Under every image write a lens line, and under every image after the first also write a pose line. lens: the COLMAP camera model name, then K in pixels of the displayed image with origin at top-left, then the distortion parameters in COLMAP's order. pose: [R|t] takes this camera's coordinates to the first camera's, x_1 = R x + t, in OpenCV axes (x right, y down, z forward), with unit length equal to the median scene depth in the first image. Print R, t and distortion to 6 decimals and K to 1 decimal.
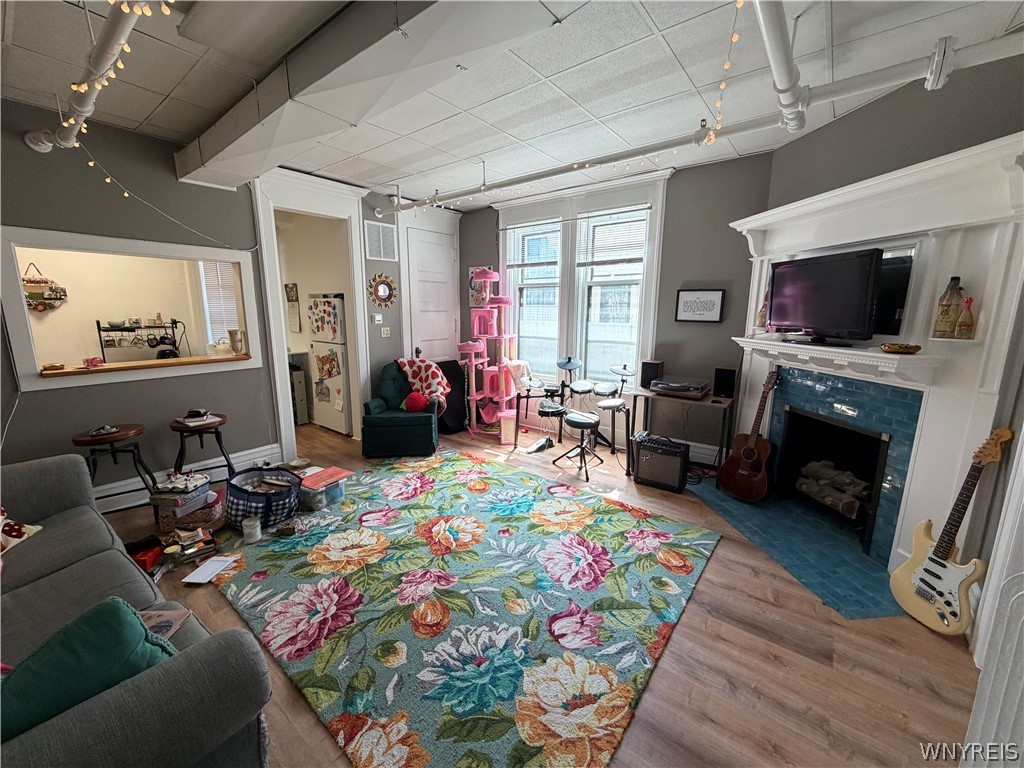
lens RADIAL K [[408.4, 0, 510.8], [0, 408.4, 384.3], [0, 0, 1]] dist [-0.000978, 0.000229]
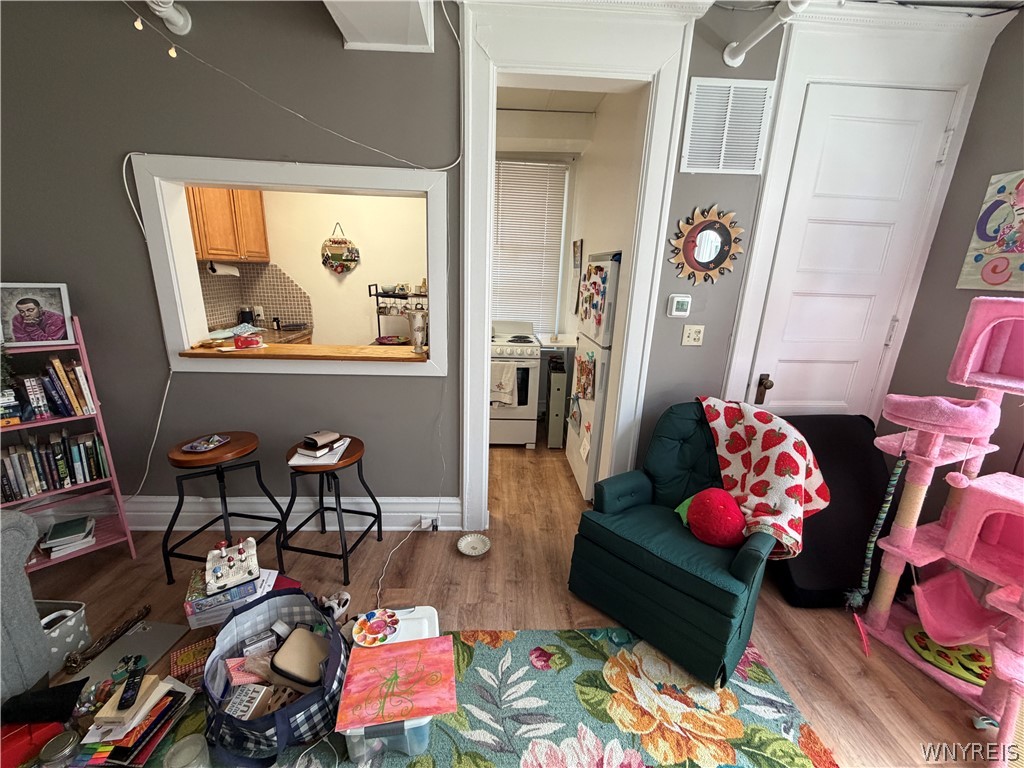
lens RADIAL K [[408.4, 0, 508.1], [0, 408.4, 384.4], [0, 0, 1]] dist [-0.000978, 0.000229]
pose [[0.654658, 0.219467, -0.723365, -0.105913], [-0.169183, 0.975191, 0.142757, -0.117557], [0.736750, 0.028924, 0.675547, 0.597263]]
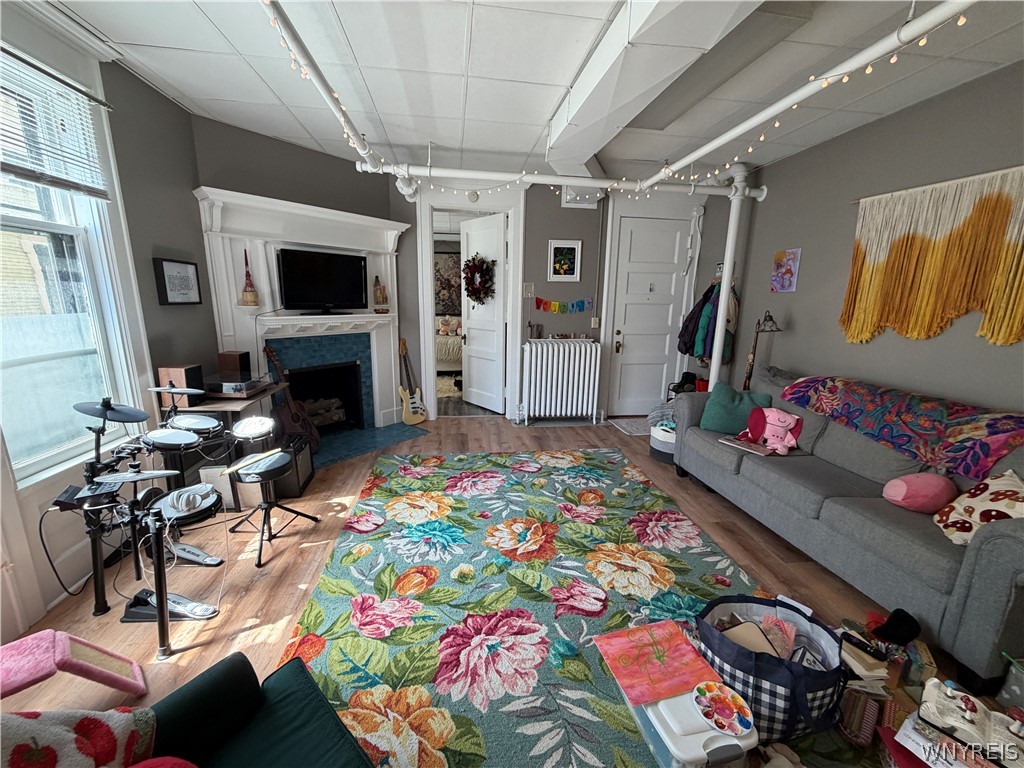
lens RADIAL K [[408.4, 0, 509.8], [0, 408.4, 385.4], [0, 0, 1]] dist [-0.000978, 0.000229]
pose [[-0.717821, -0.167835, 0.675696, -0.457819], [0.106808, 0.932475, 0.345083, -0.186540], [-0.687986, 0.319878, -0.651424, 1.005187]]
